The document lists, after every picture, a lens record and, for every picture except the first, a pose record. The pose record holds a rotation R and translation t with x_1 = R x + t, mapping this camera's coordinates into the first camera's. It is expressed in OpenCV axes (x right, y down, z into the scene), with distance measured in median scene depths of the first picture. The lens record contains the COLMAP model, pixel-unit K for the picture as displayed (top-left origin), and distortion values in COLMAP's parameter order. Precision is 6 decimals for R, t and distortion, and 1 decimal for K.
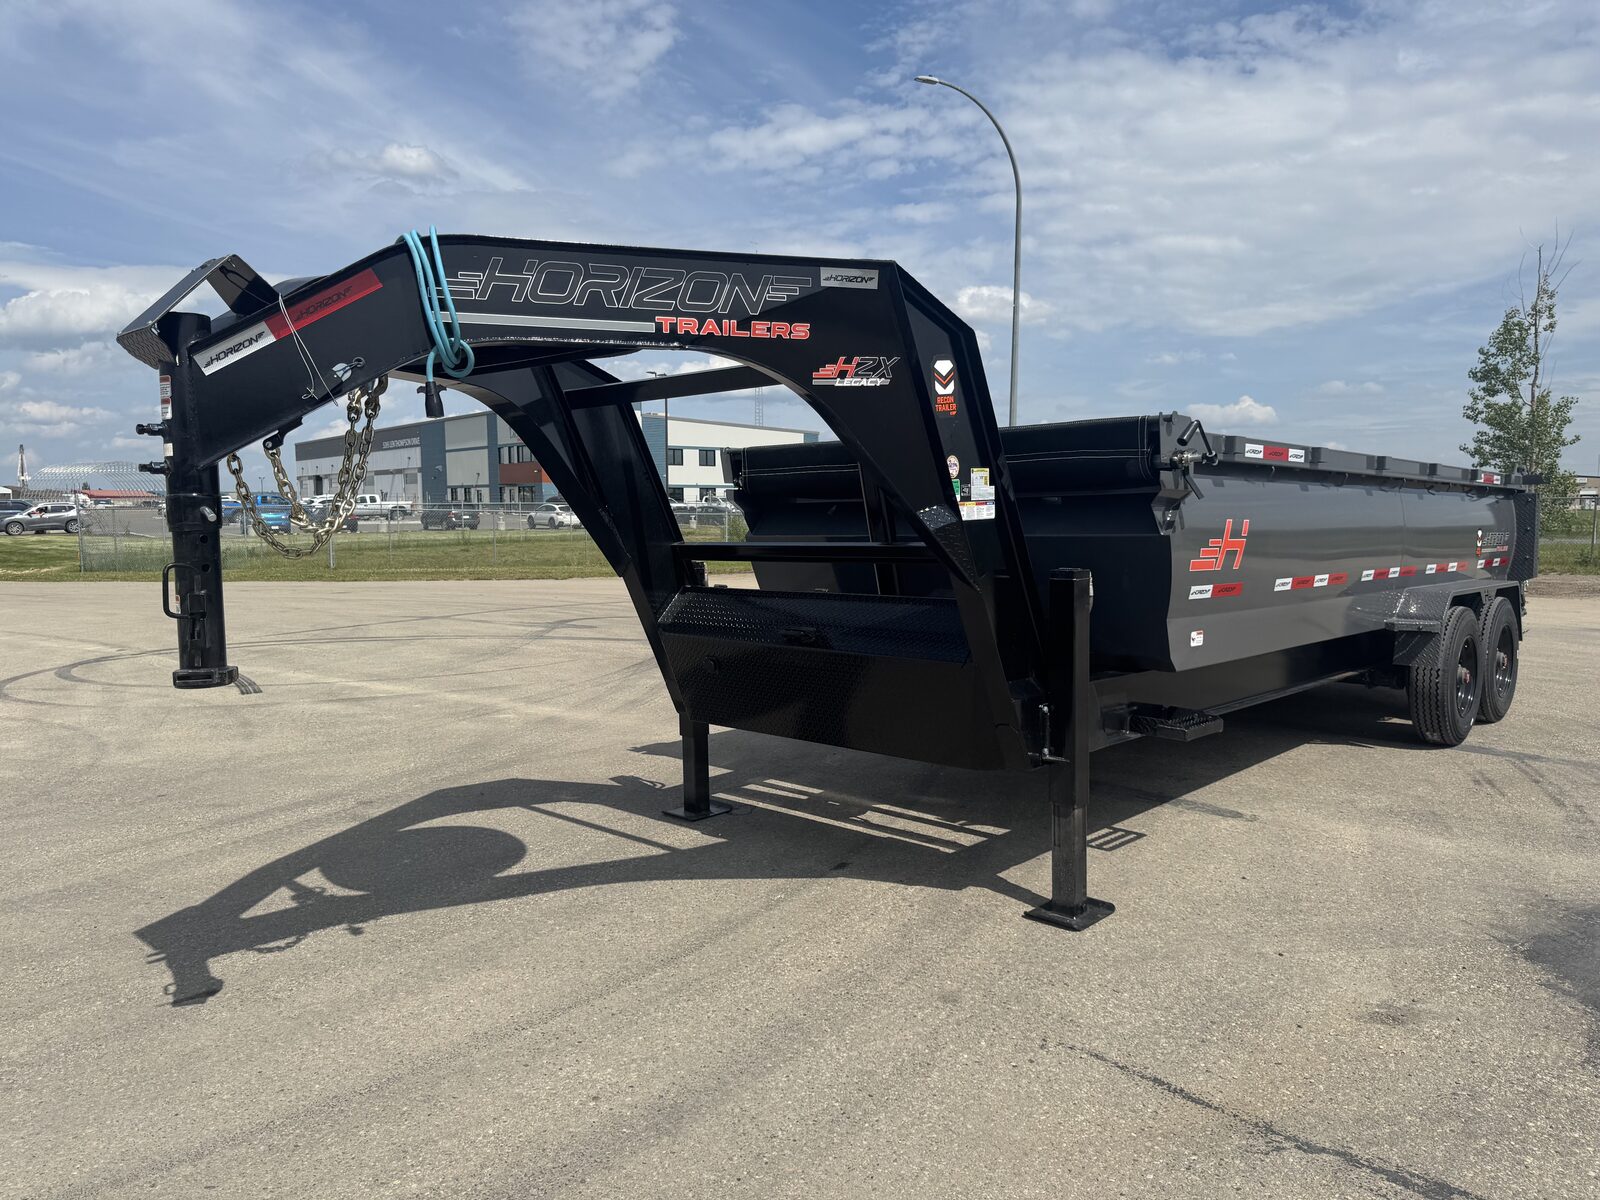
lens RADIAL K [[1141.0, 0, 797.9], [0, 1141.0, 584.7], [0, 0, 1]] dist [0.035683, -0.048983]
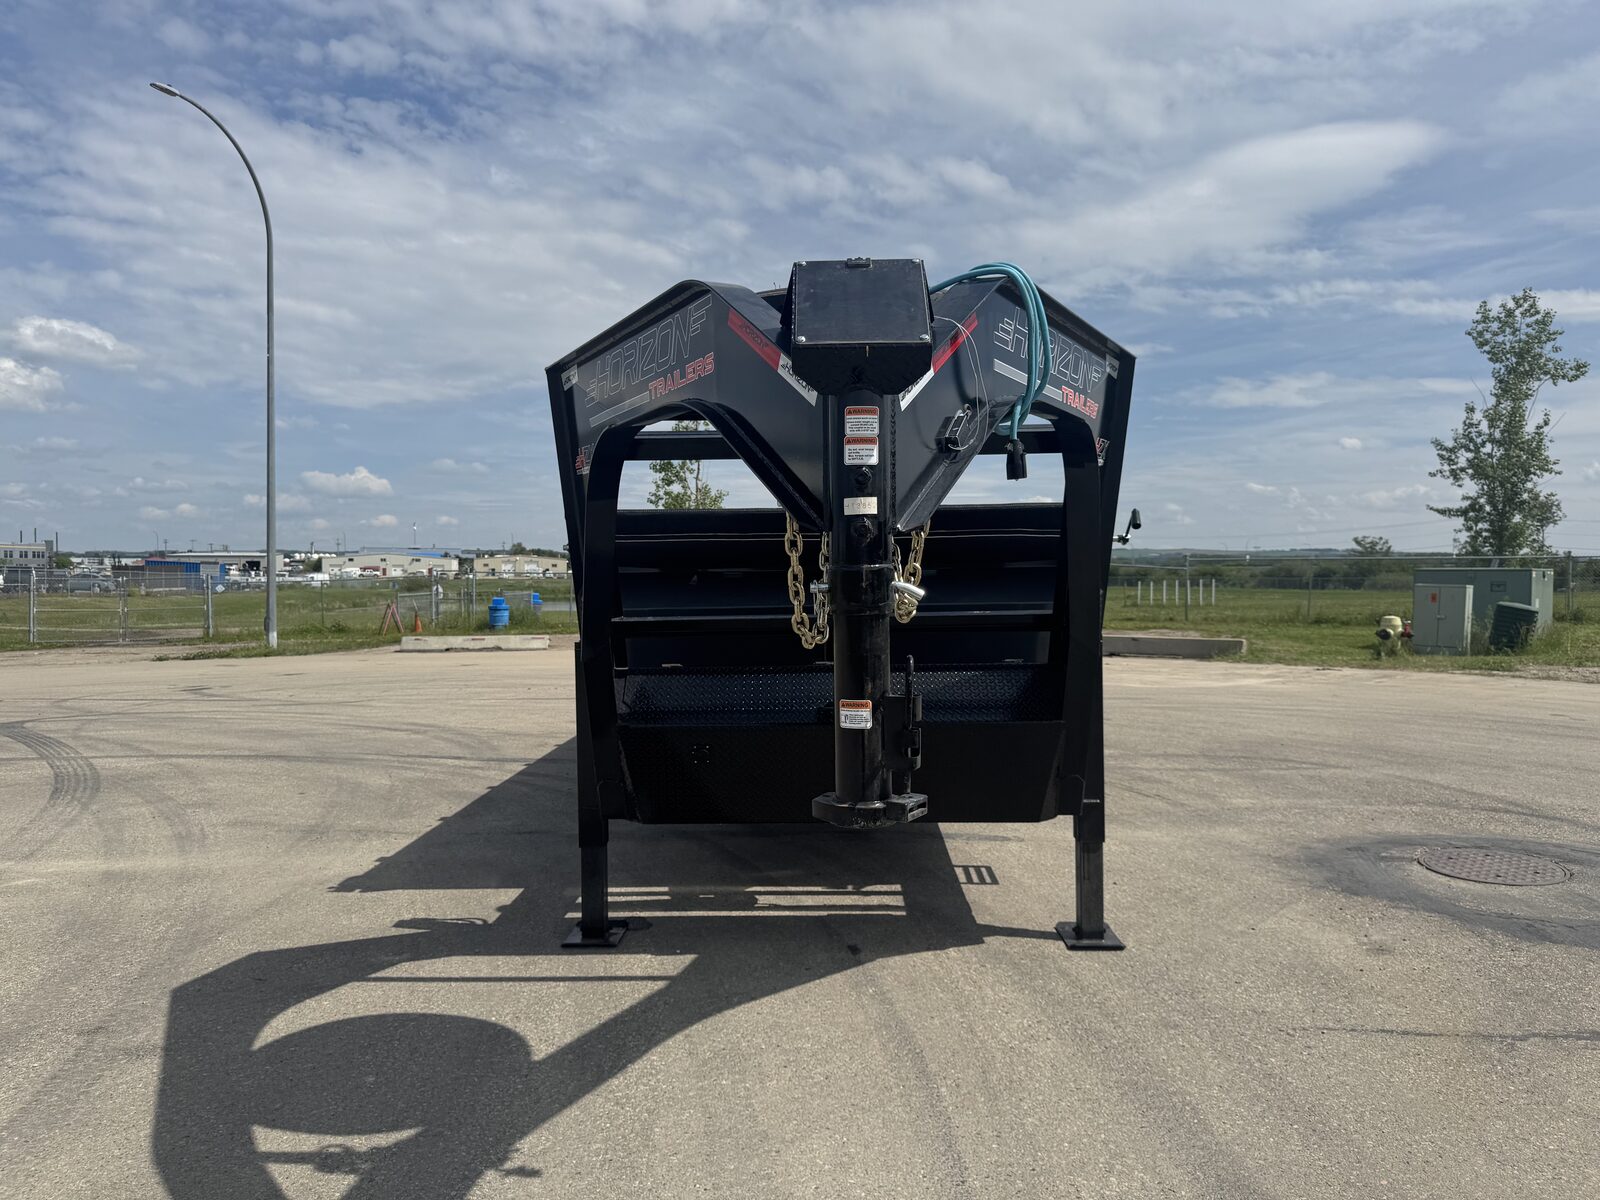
lens RADIAL K [[1141.0, 0, 788.8], [0, 1141.0, 606.8], [0, 0, 1]] dist [0.035683, -0.048983]
pose [[0.742229, -0.016037, 0.669954, -0.101410], [0.043629, 0.998749, -0.024429, -0.003620], [-0.668724, 0.047361, 0.742001, 0.046908]]
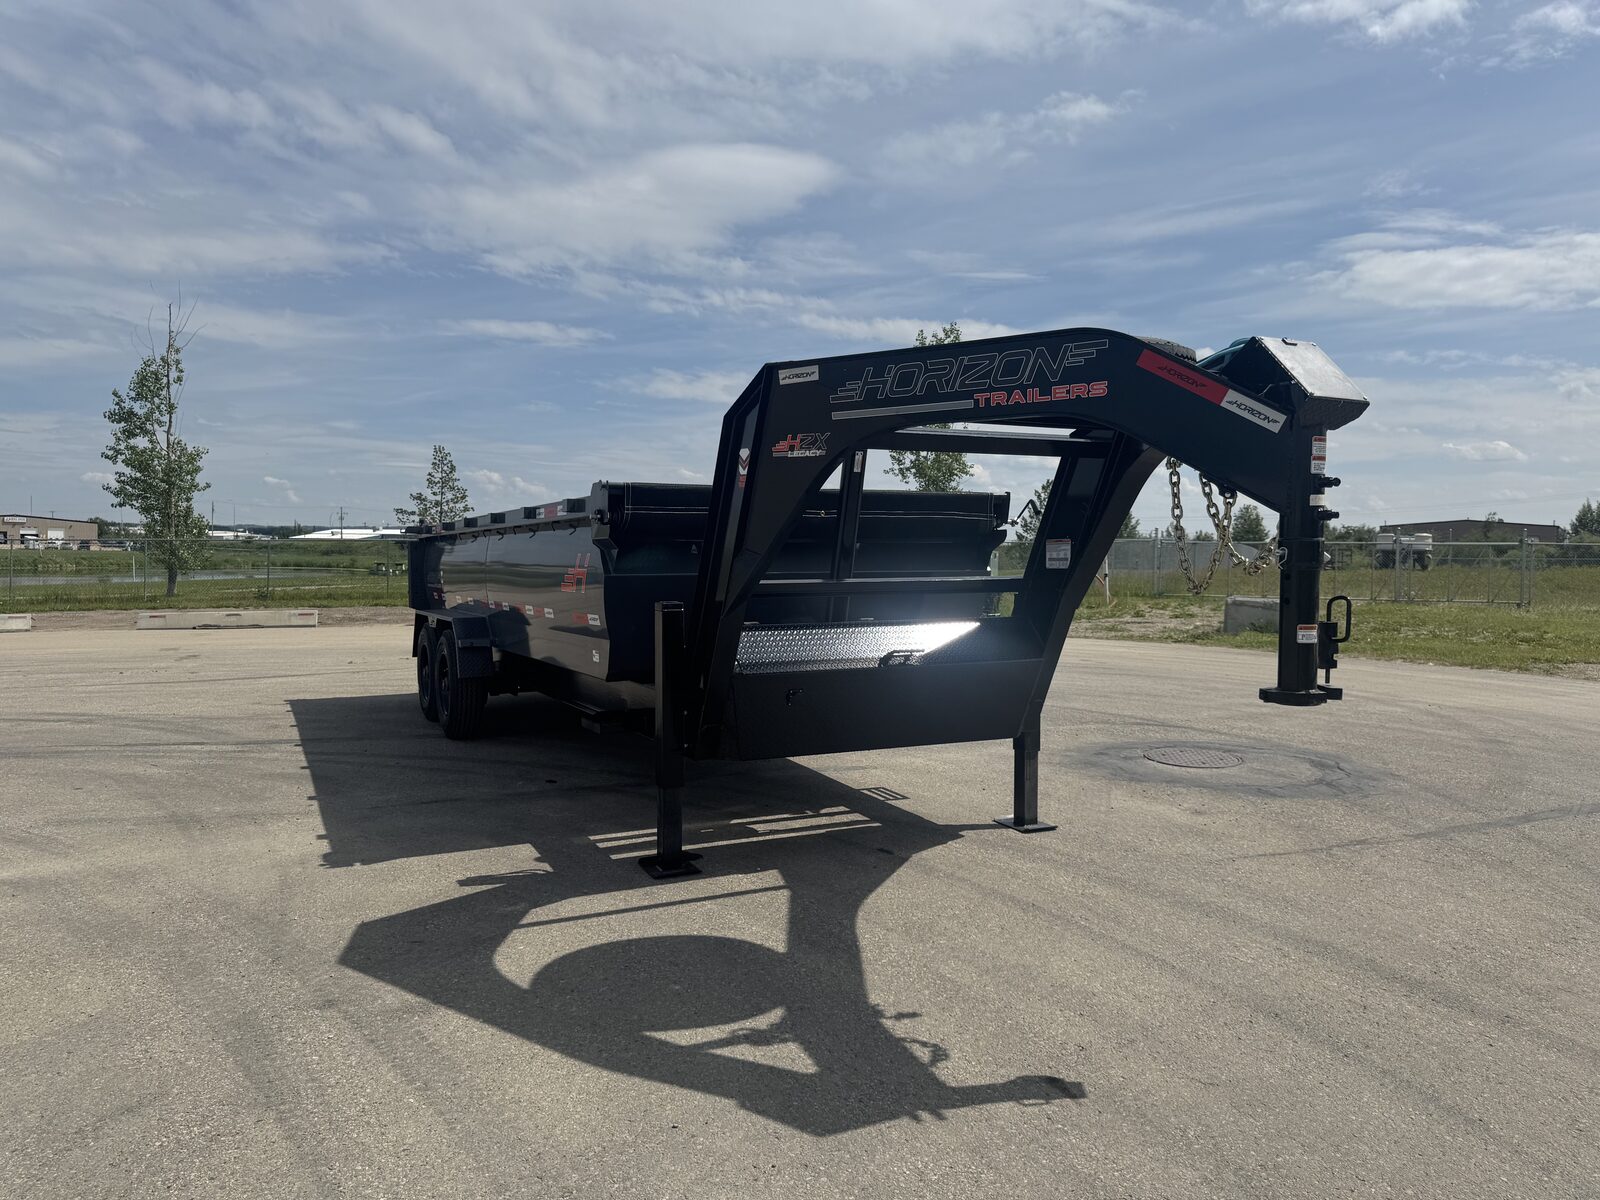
lens RADIAL K [[1141.0, 0, 780.3], [0, 1141.0, 630.3], [0, 0, 1]] dist [0.035683, -0.048983]
pose [[0.341205, -0.053328, 0.938475, -0.172234], [0.047994, 0.998076, 0.039265, -0.005693], [-0.938763, 0.031643, 0.343108, 0.106830]]
